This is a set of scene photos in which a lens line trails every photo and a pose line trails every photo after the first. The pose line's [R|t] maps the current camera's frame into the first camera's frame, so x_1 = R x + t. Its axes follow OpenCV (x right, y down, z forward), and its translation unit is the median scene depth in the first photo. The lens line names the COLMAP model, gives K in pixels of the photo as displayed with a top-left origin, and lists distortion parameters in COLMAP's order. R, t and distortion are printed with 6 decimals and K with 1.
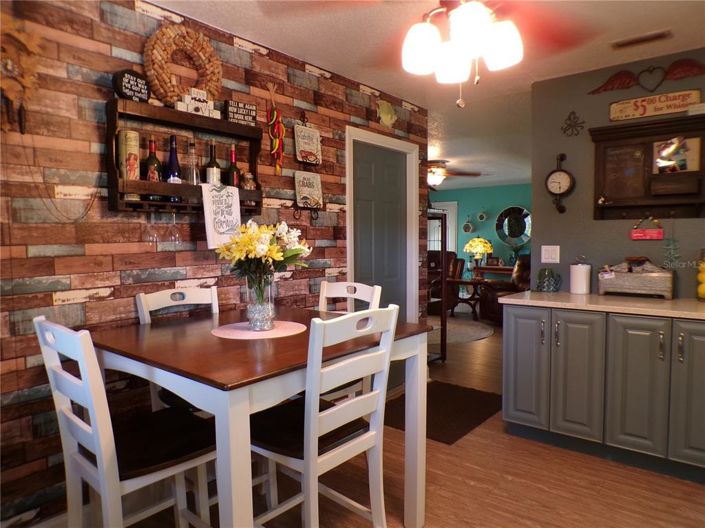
lens RADIAL K [[482.6, 0, 352.5], [0, 482.6, 264.0], [0, 0, 1]] dist [-0.037191, 0.013114]
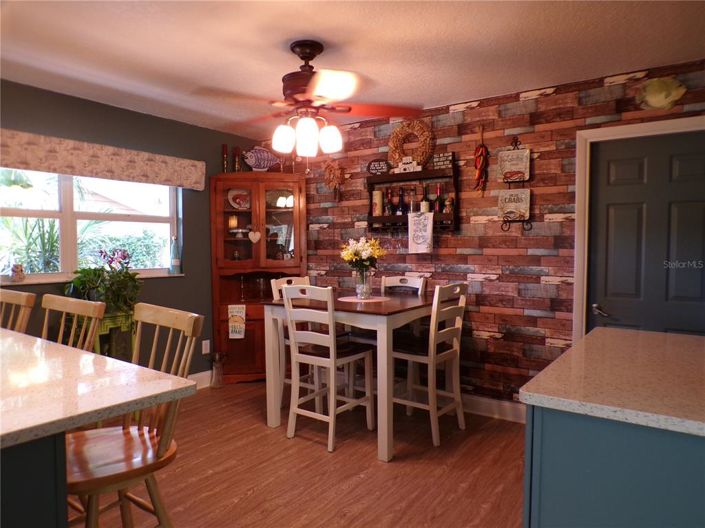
lens RADIAL K [[482.6, 0, 352.5], [0, 482.6, 264.0], [0, 0, 1]] dist [-0.037191, 0.013114]
pose [[0.059968, 0.051227, -0.996885, 1.192841], [-0.047036, 0.997718, 0.048441, -0.059466], [0.997091, 0.043984, 0.062241, 0.641654]]
